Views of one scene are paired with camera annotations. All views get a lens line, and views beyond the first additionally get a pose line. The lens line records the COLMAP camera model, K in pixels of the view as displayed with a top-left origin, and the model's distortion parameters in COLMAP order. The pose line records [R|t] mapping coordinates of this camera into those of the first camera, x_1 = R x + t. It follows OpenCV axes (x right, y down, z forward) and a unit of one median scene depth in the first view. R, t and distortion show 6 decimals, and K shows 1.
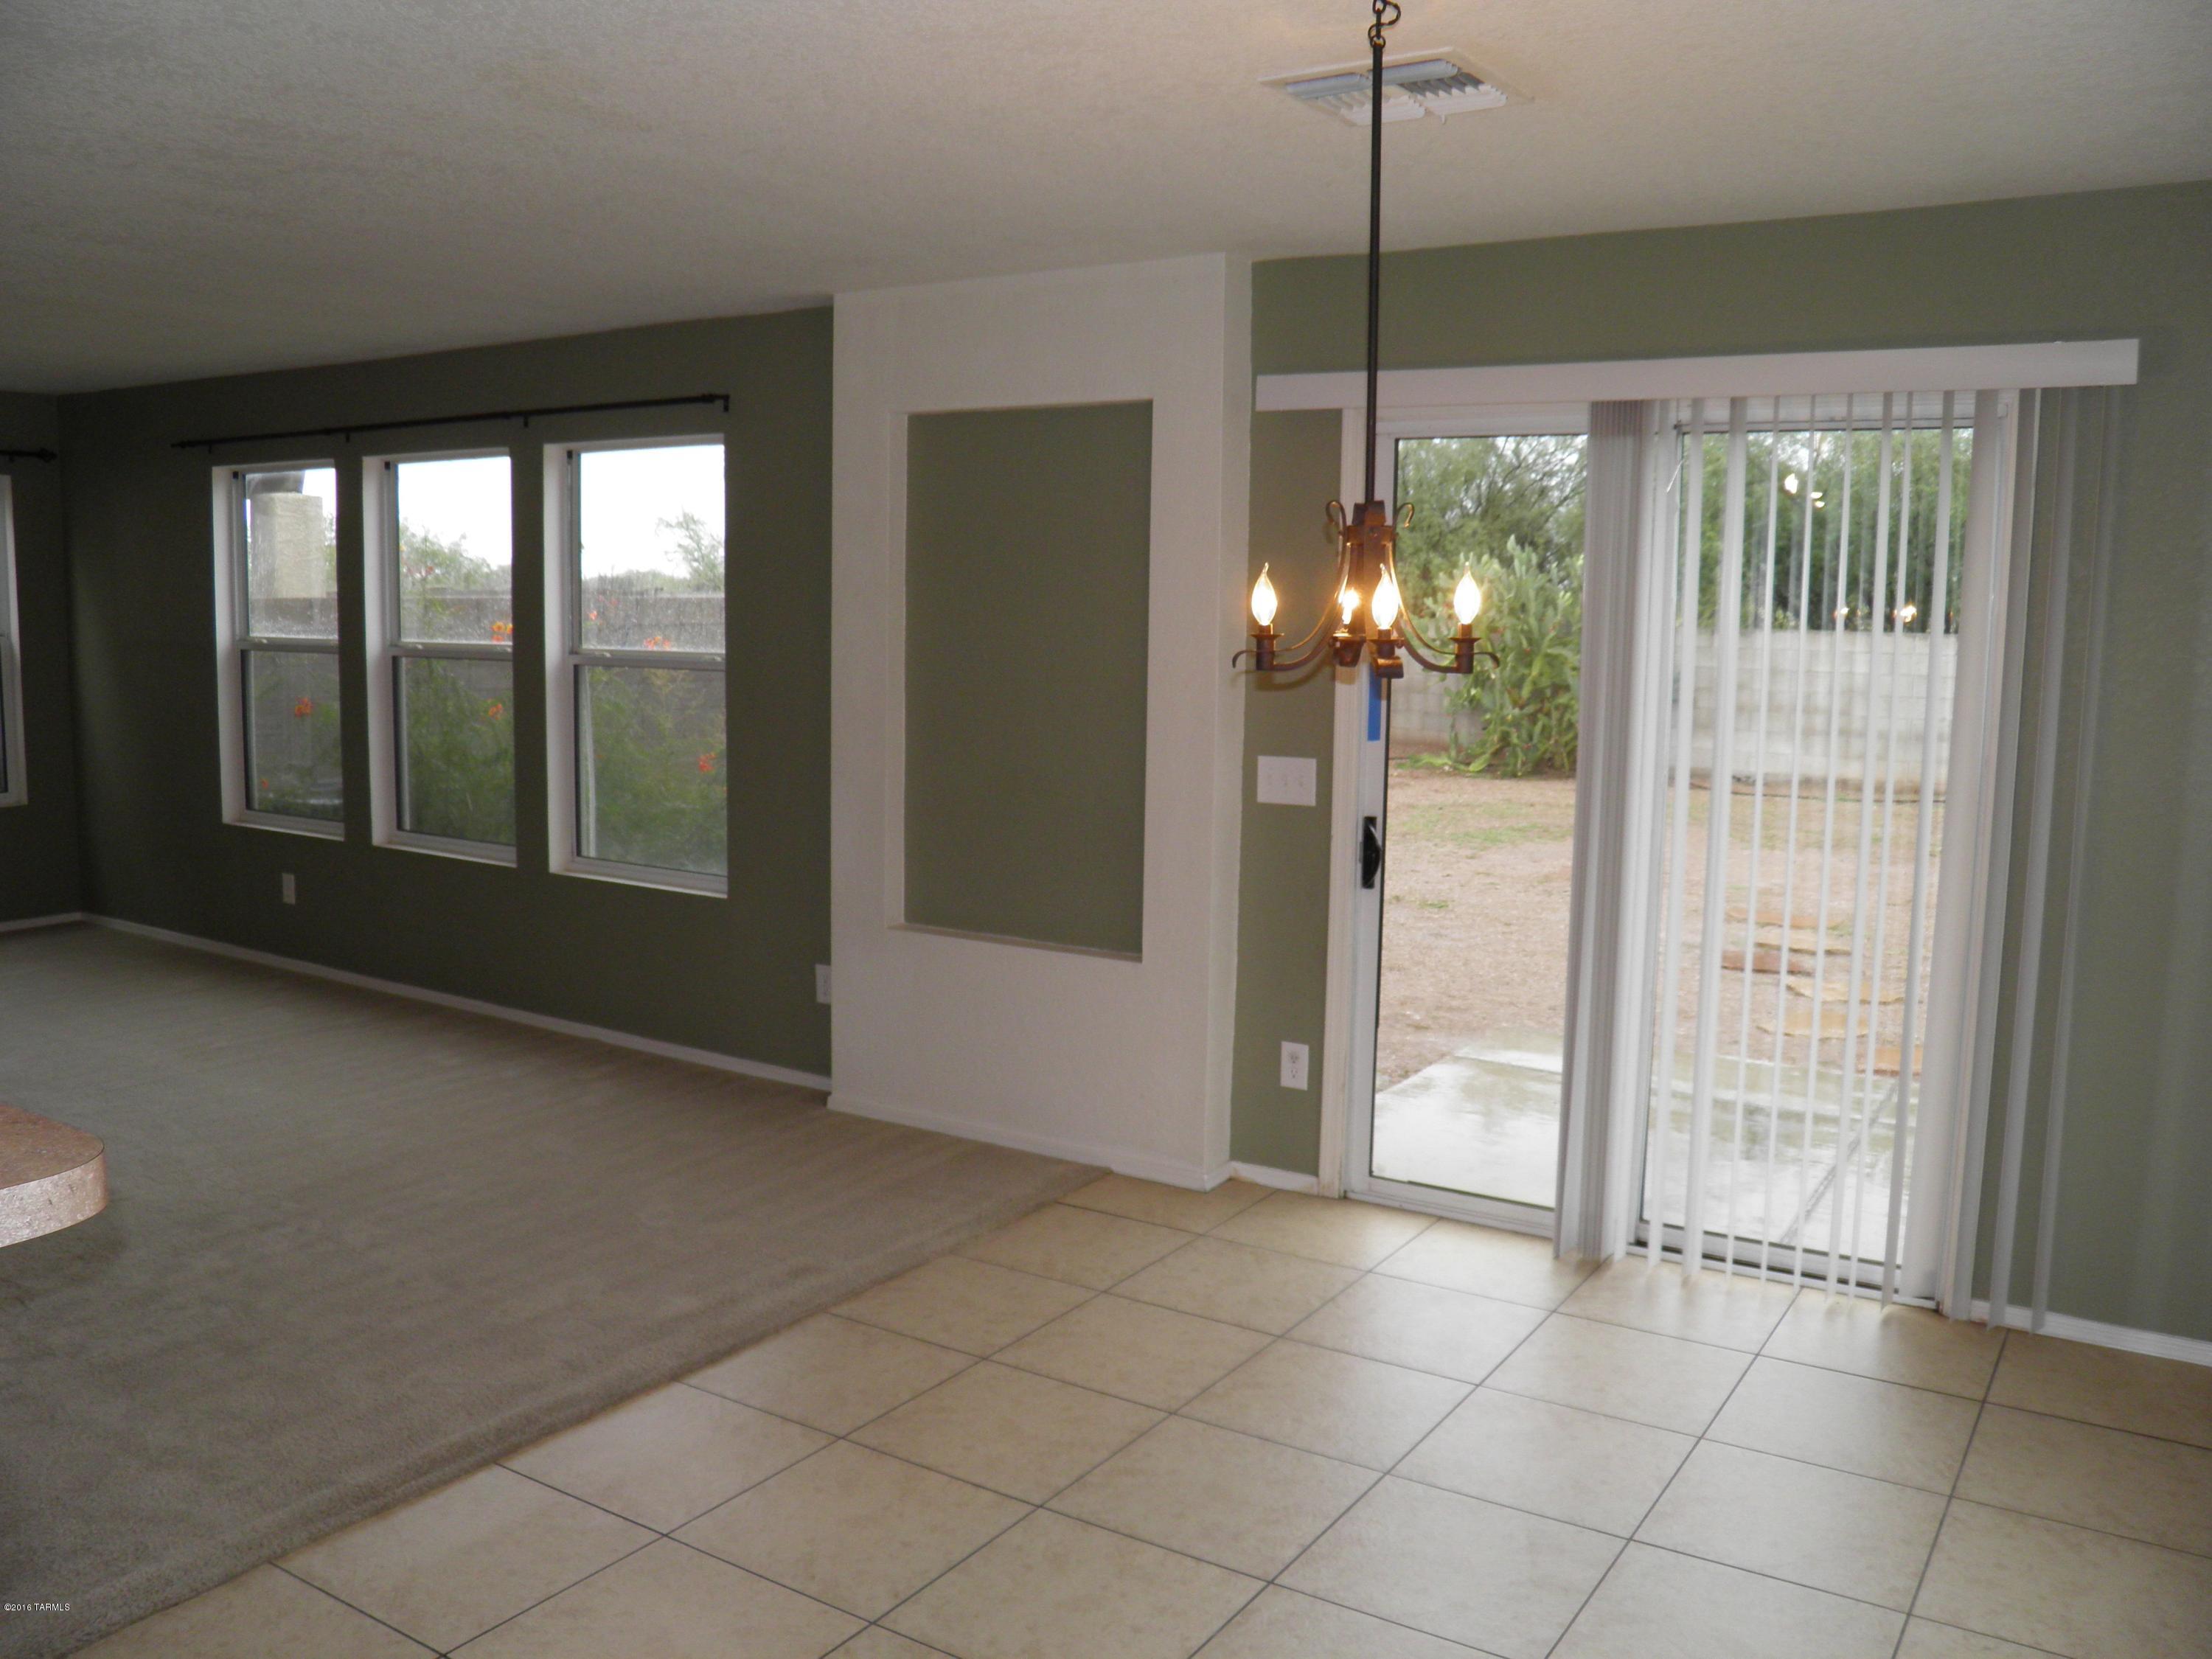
lens RADIAL K [[1836.9, 0, 1110.9], [0, 1836.9, 832.6], [0, 0, 1]] dist [-0.105370, 0.020636]
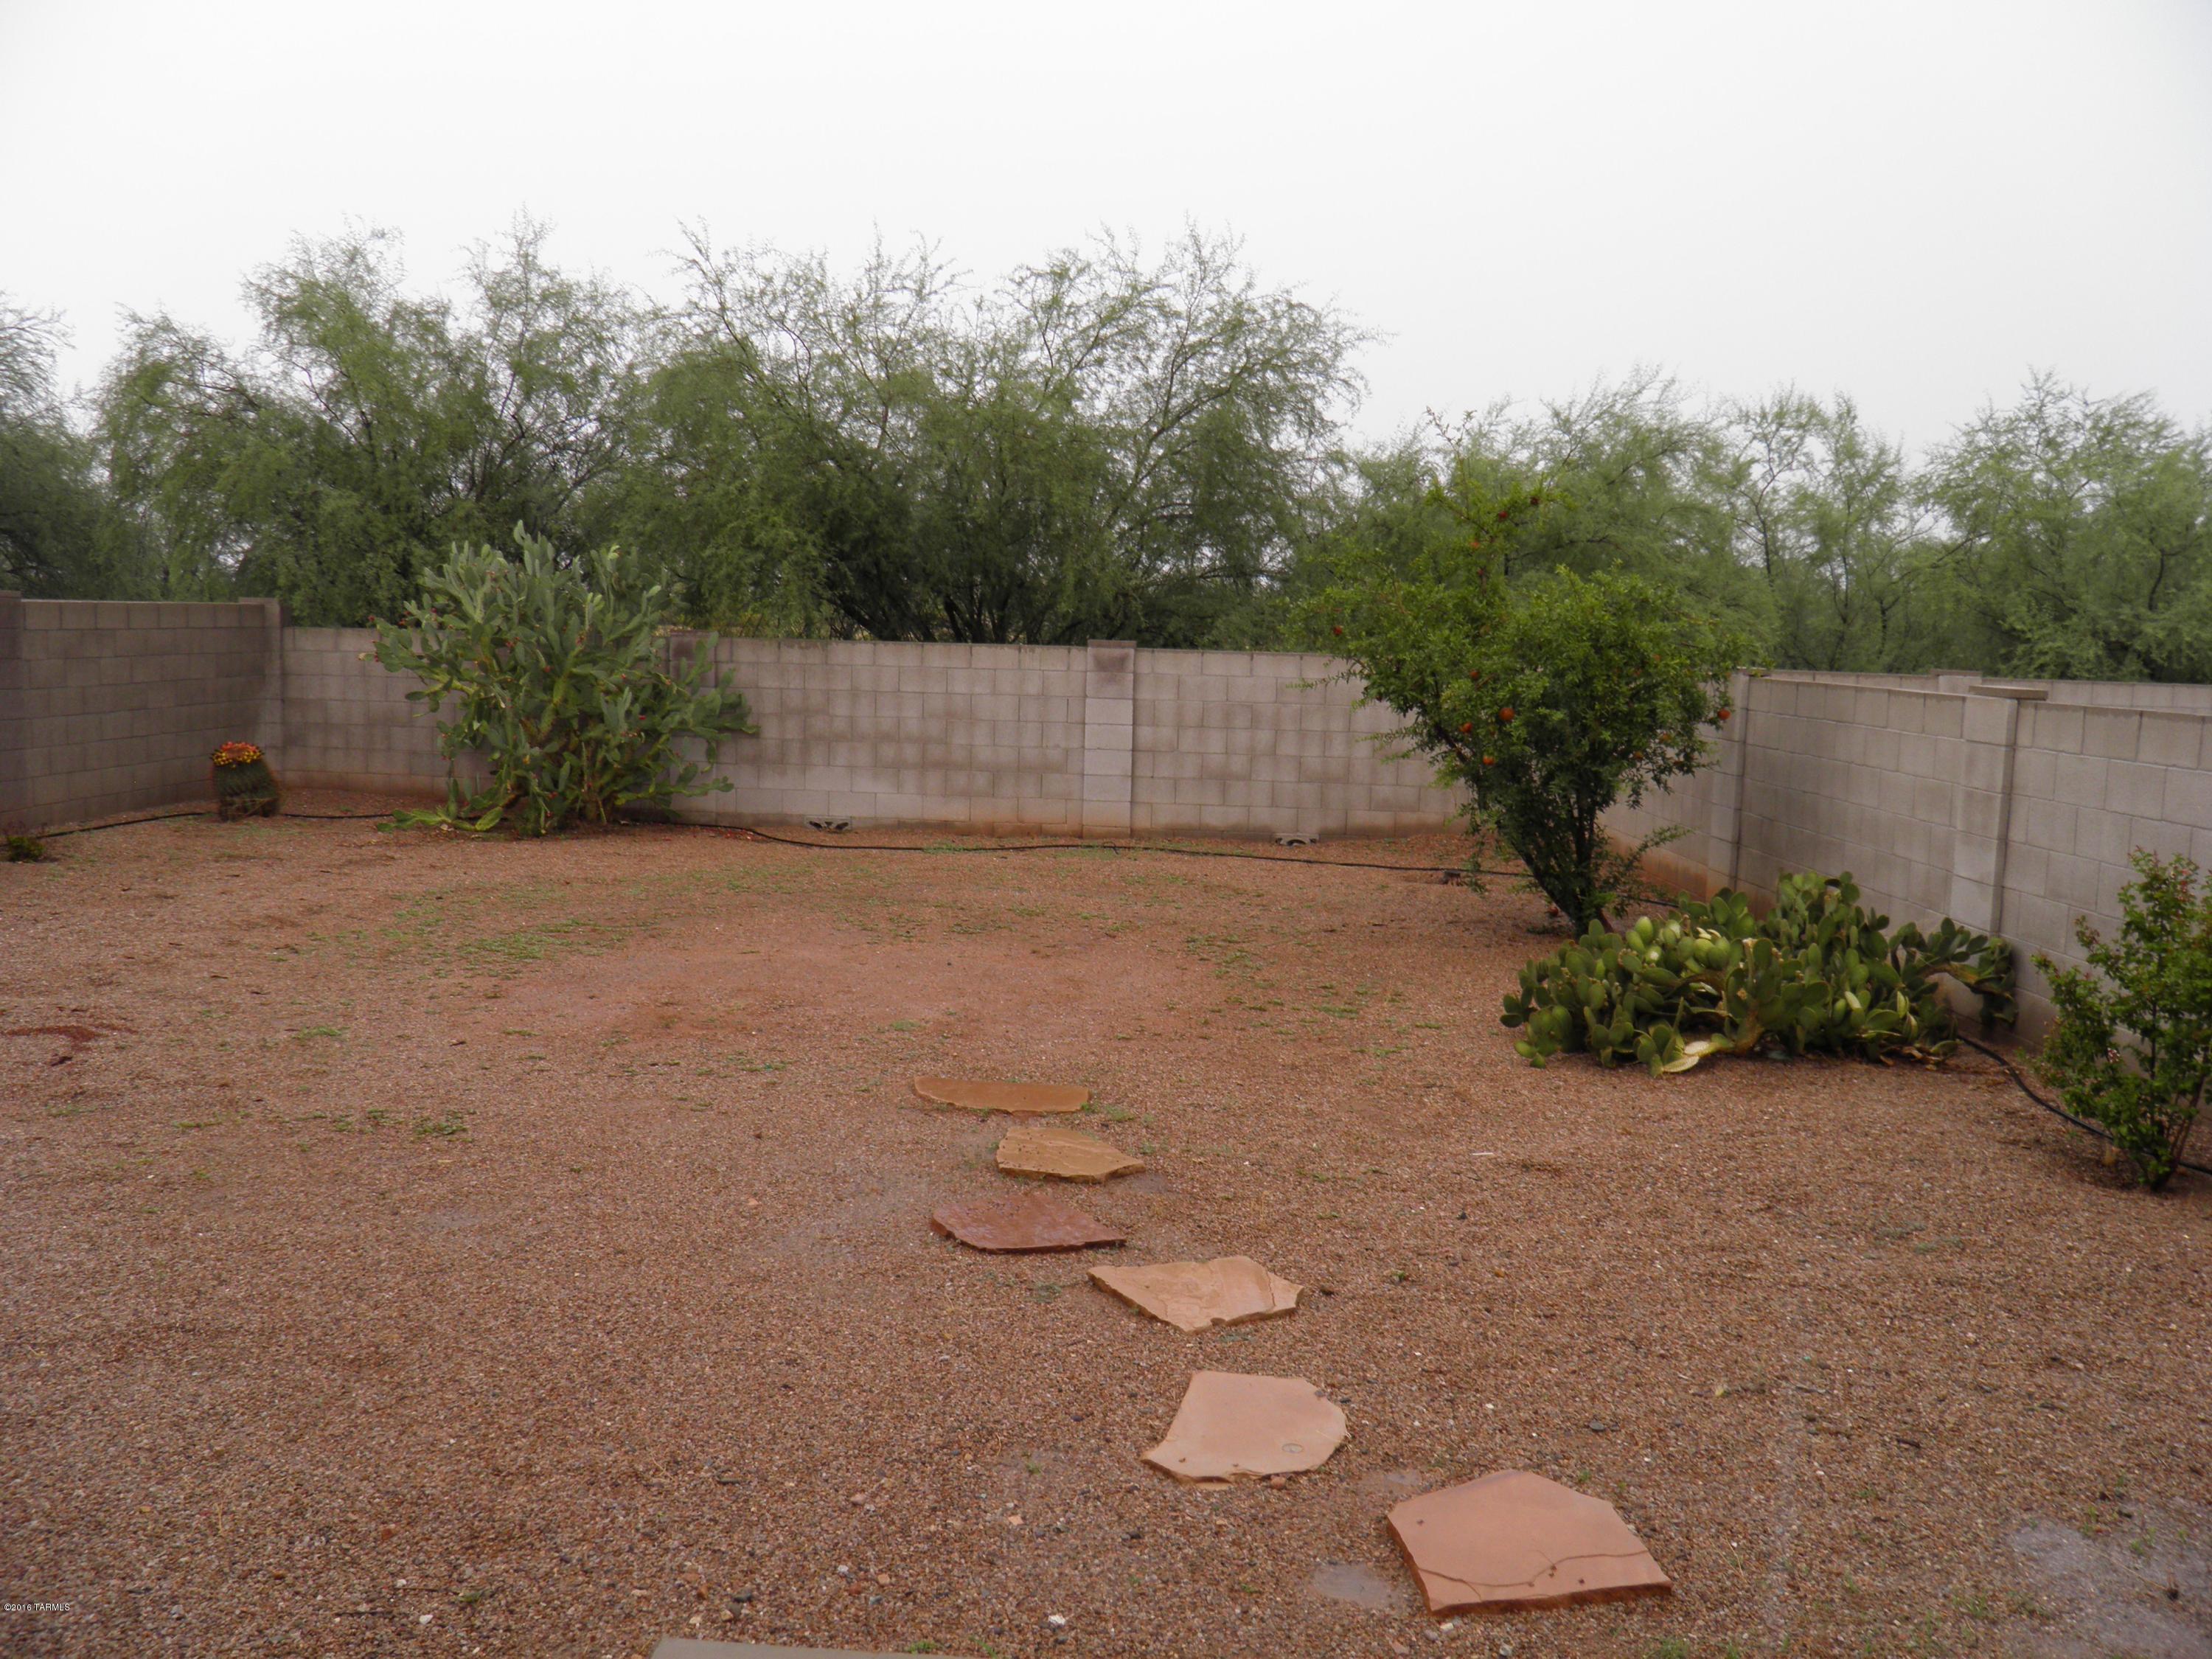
lens RADIAL K [[1836.9, 0, 1097.1], [0, 1836.9, 830.9], [0, 0, 1]] dist [-0.105370, 0.020636]
pose [[0.863250, -0.048172, 0.502473, 0.041116], [0.049972, 0.998702, 0.009893, -0.028353], [-0.502297, 0.016569, 0.864537, 0.224976]]
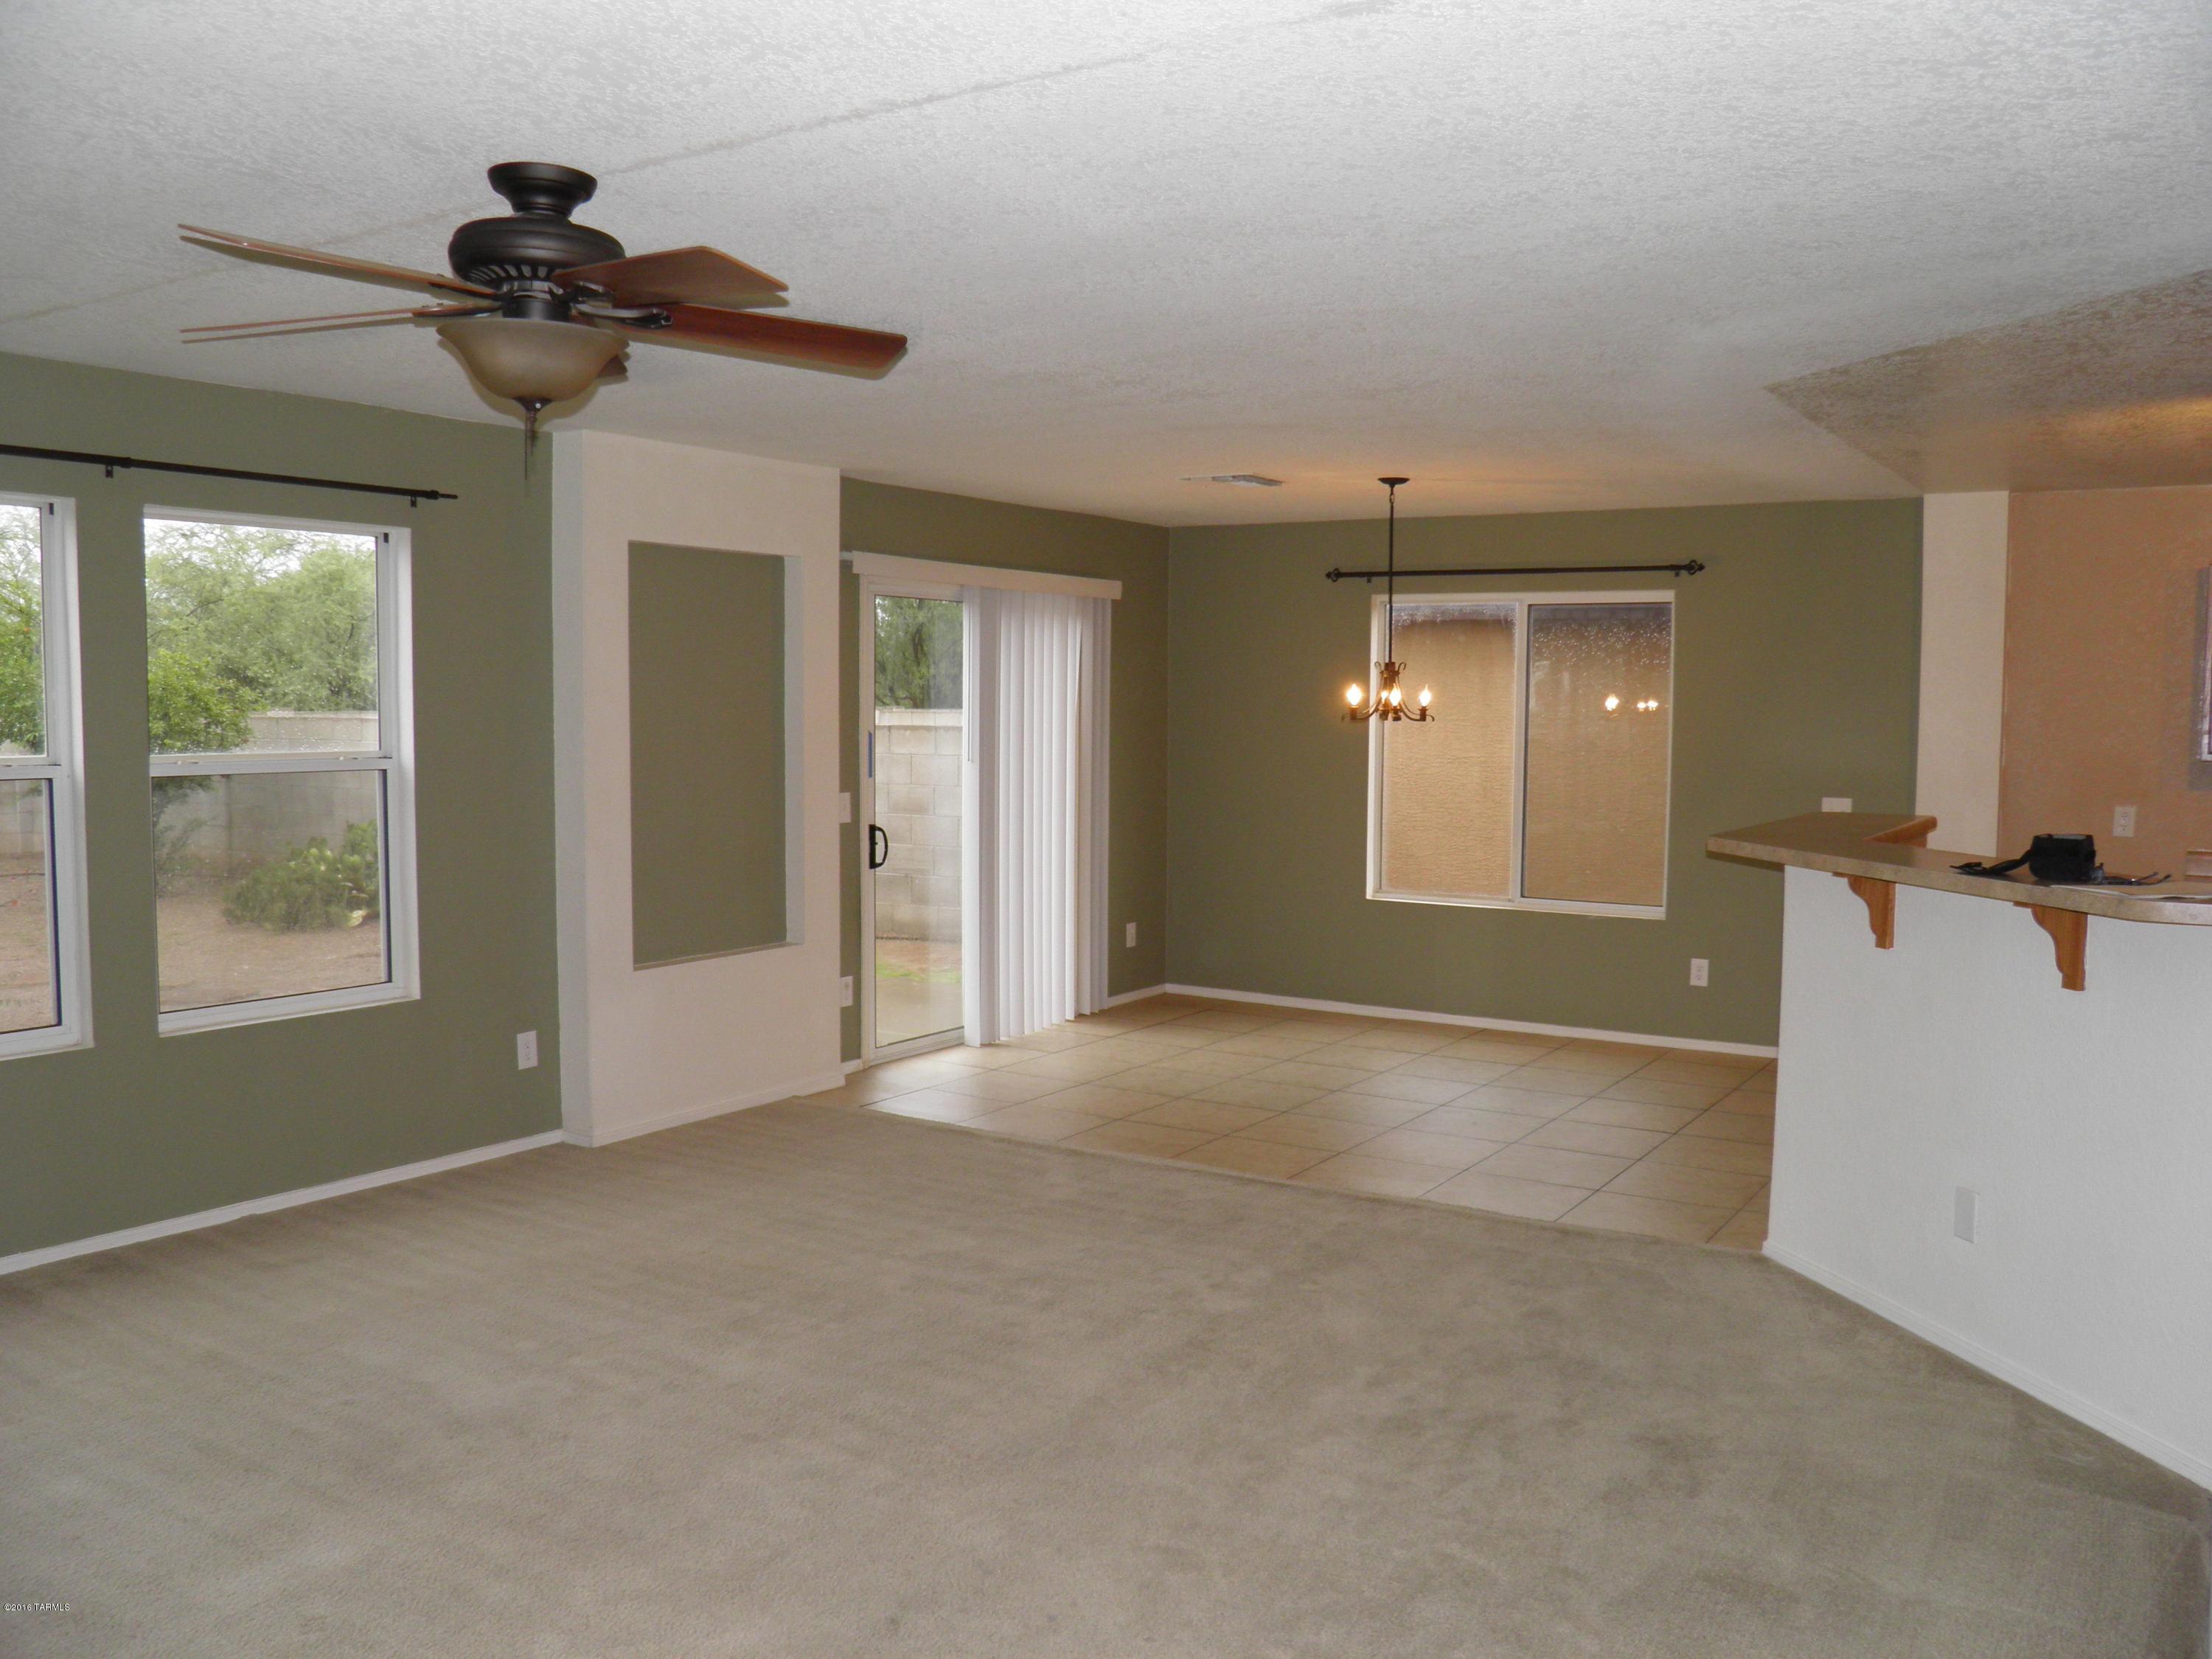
lens RADIAL K [[1836.9, 0, 1105.9], [0, 1836.9, 824.6], [0, 0, 1]] dist [-0.105370, 0.020636]
pose [[0.000338, -0.081123, 0.996704, -0.369855], [0.117563, 0.989796, 0.080521, -0.028759], [-0.993065, 0.117148, 0.009872, 0.193908]]
